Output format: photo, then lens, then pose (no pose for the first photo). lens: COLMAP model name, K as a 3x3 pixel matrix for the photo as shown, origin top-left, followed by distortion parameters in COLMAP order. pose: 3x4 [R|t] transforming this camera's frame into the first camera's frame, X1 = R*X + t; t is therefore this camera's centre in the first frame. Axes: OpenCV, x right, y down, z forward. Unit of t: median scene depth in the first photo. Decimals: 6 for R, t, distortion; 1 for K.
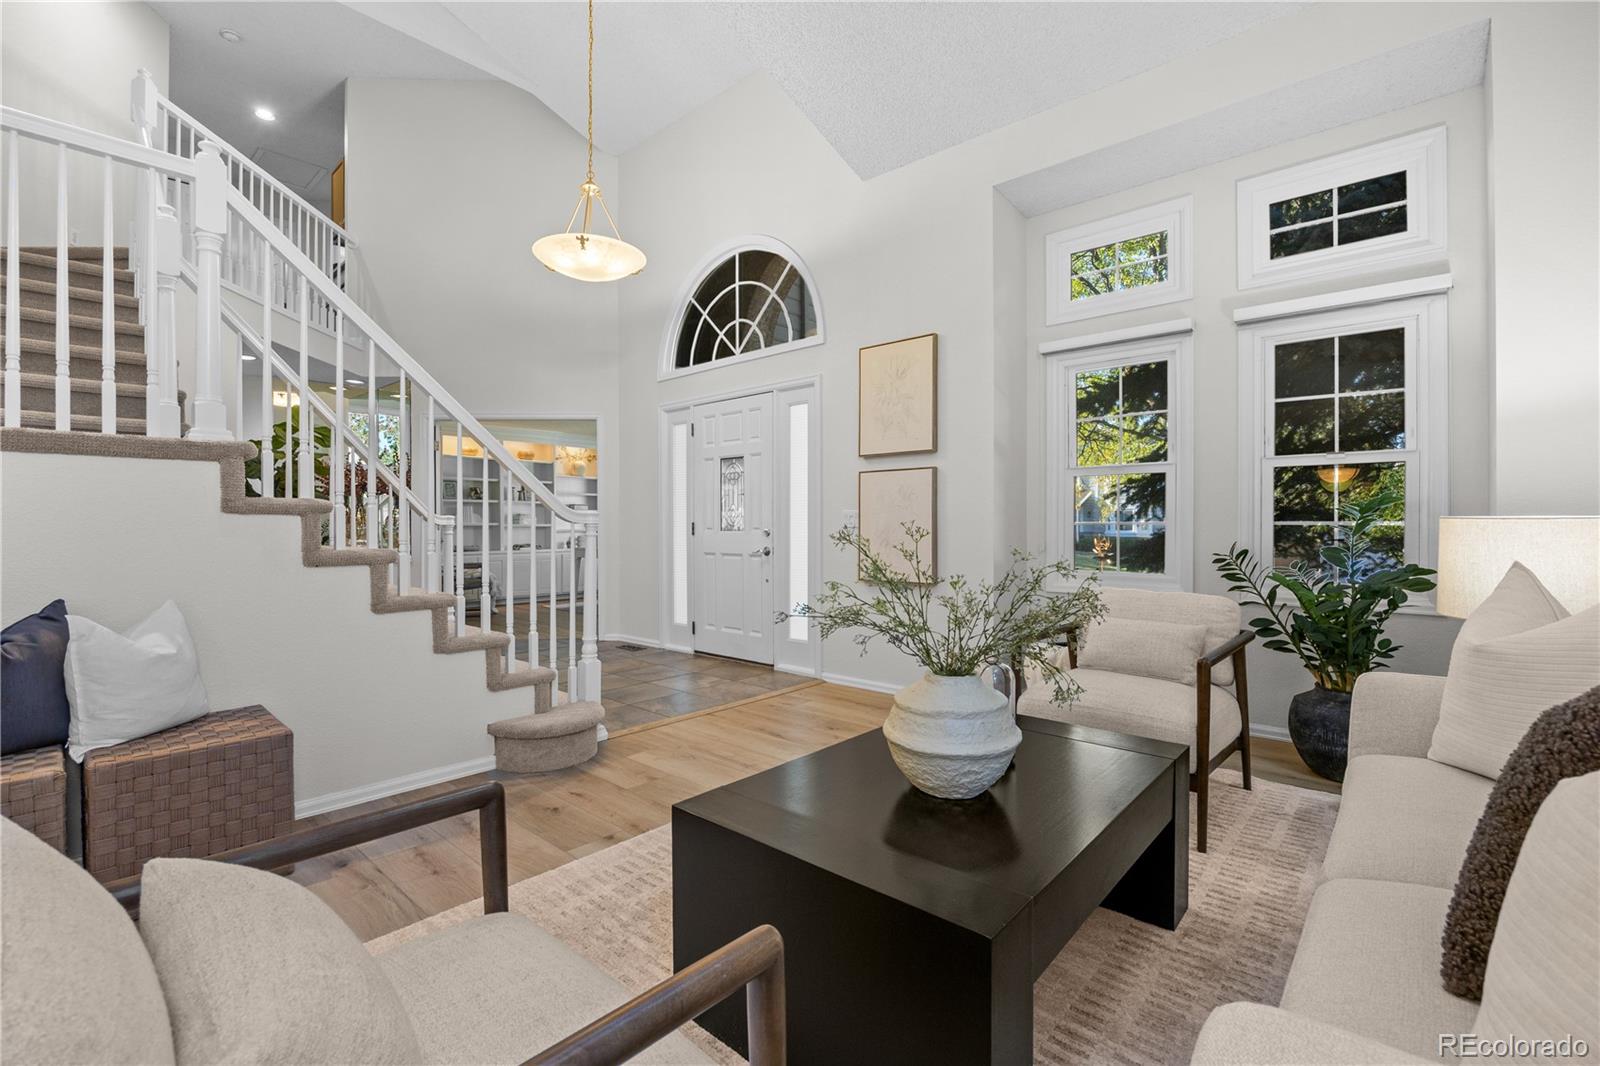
lens RADIAL K [[704.3, 0, 805.3], [0, 704.3, 519.8], [0, 0, 1]] dist [-0.019666, 0.000765]
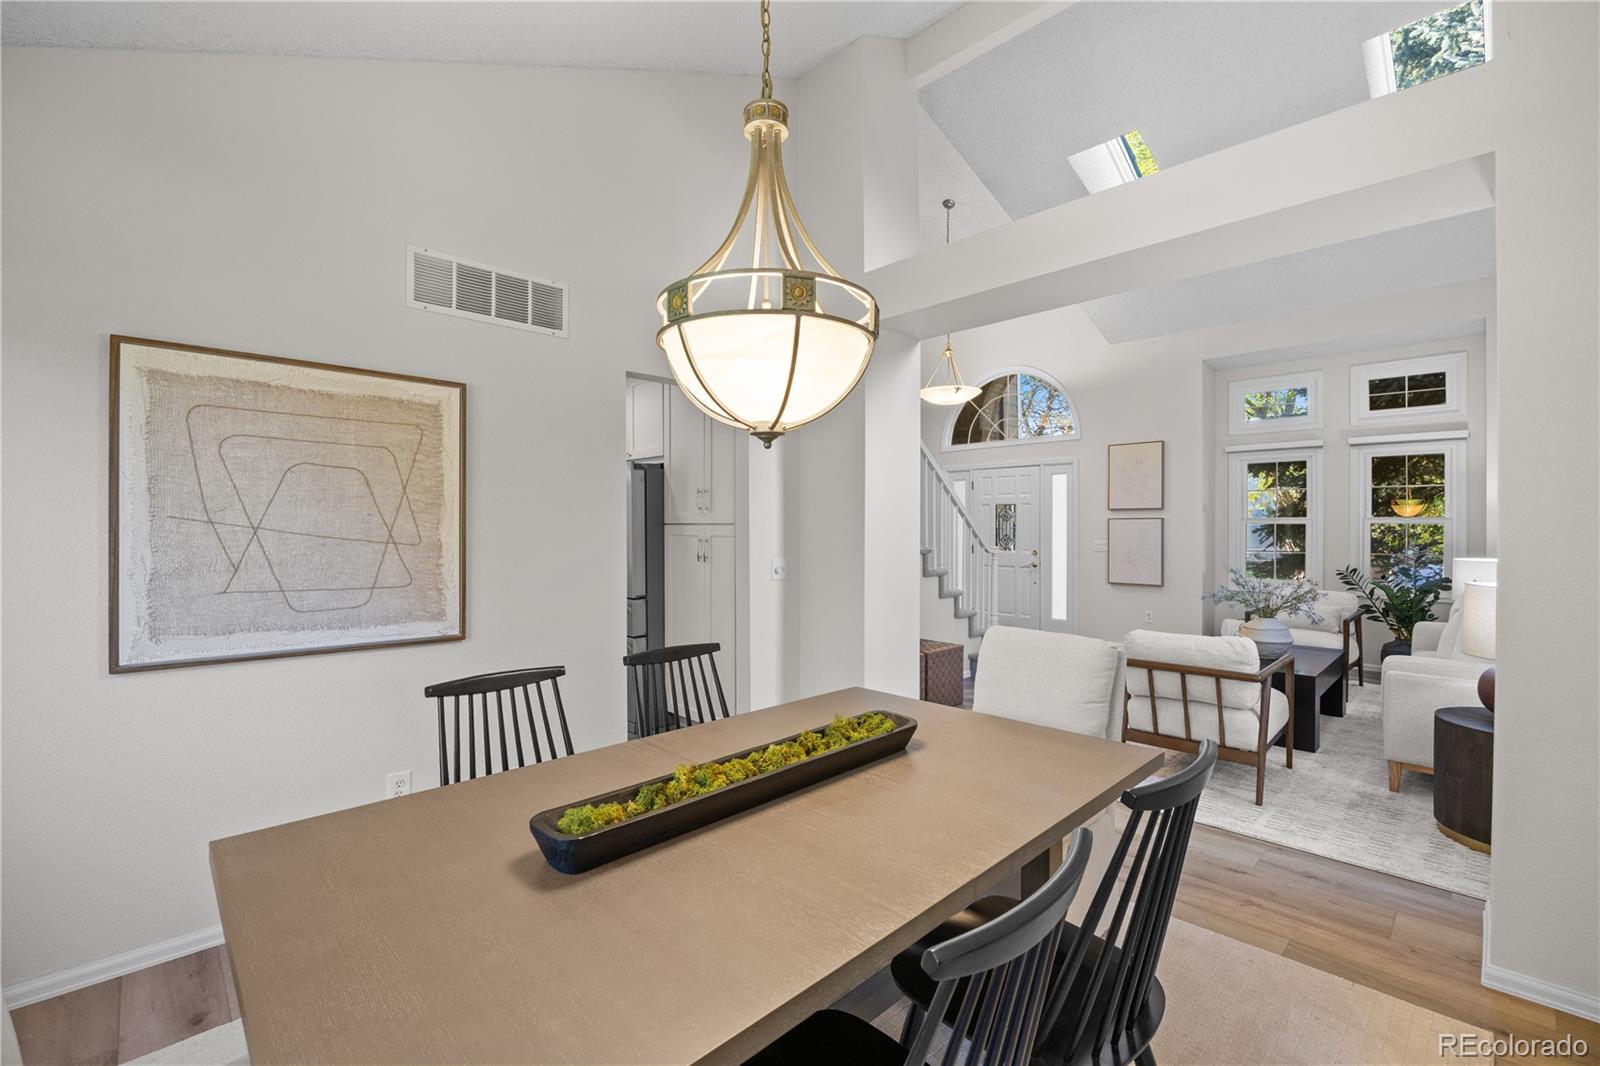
lens RADIAL K [[683.6, 0, 800.1], [0, 683.6, 523.7], [0, 0, 1]] dist [-0.028193, 0.000079]
pose [[0.996982, -0.000266, -0.077628, -0.724591], [0.000545, 0.999993, 0.003584, -0.085320], [0.077627, -0.003615, 0.996976, -0.918379]]
